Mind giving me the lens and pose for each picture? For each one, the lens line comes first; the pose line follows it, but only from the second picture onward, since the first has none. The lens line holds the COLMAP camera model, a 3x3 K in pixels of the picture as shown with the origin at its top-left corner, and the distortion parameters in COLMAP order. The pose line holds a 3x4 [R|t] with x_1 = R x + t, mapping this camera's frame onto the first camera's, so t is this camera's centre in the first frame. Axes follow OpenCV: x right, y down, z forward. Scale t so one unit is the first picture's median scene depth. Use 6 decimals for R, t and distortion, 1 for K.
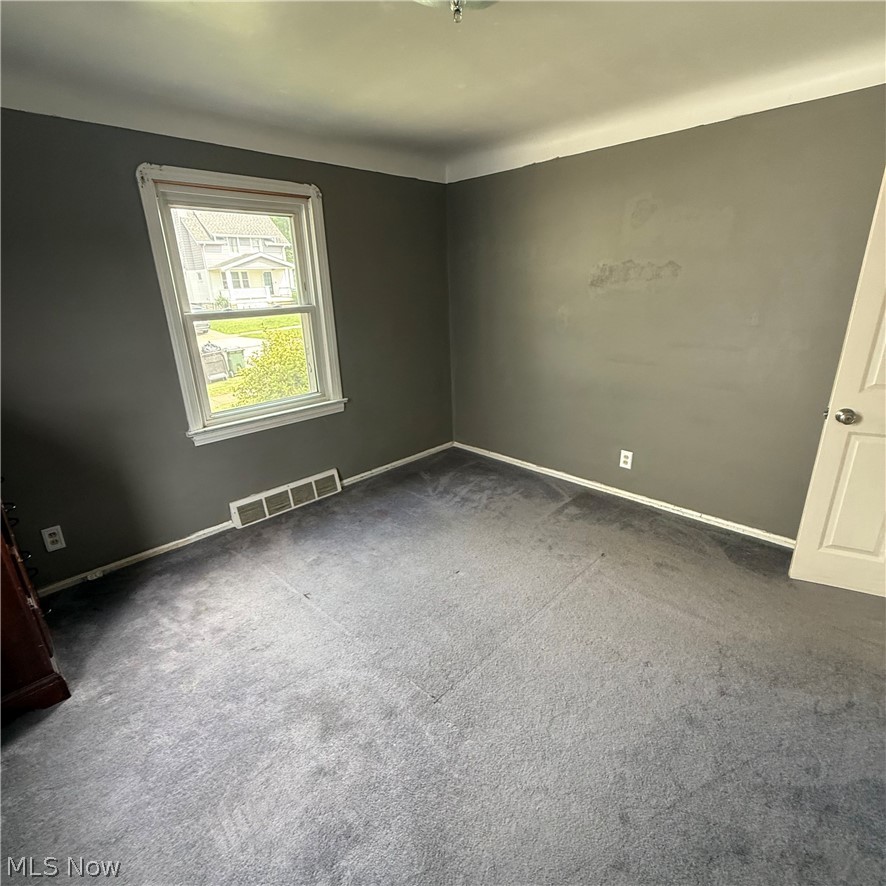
lens RADIAL K [[468.5, 0, 444.8], [0, 468.5, 442.9], [0, 0, 1]] dist [-0.003713, 0.000419]
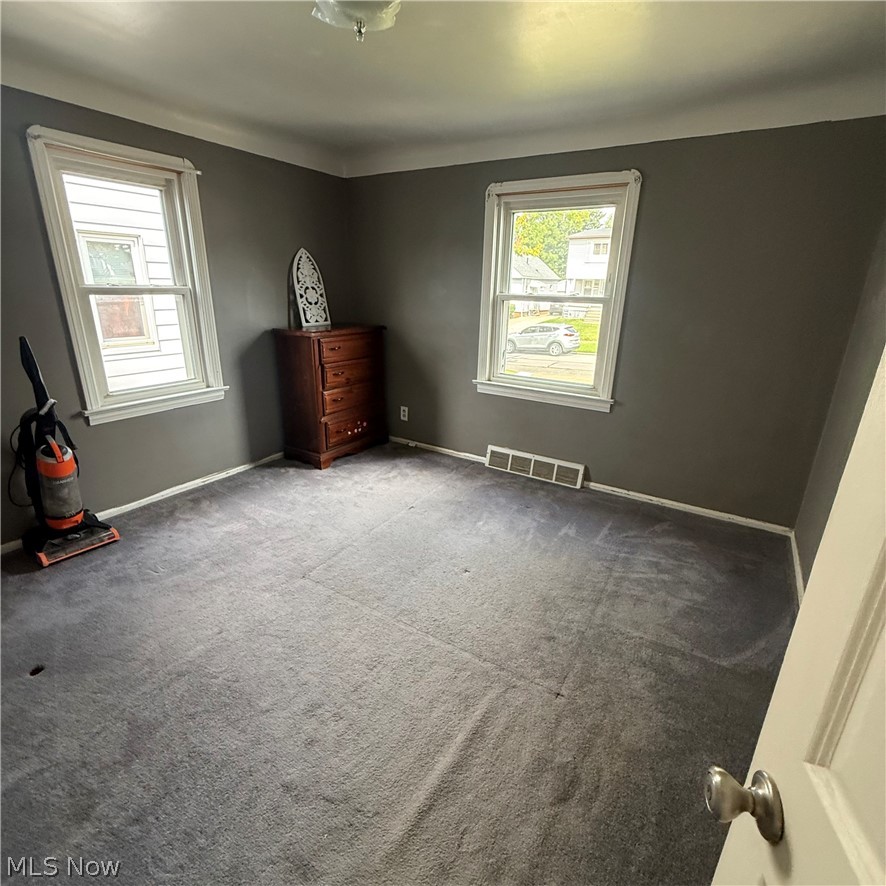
lens RADIAL K [[468.5, 0, 444.6], [0, 468.5, 441.8], [0, 0, 1]] dist [-0.003713, 0.000419]
pose [[0.218651, 0.344814, -0.912850, 0.663990], [-0.346072, 0.902079, 0.257852, -0.162212], [0.912374, 0.259532, 0.316571, 0.479121]]
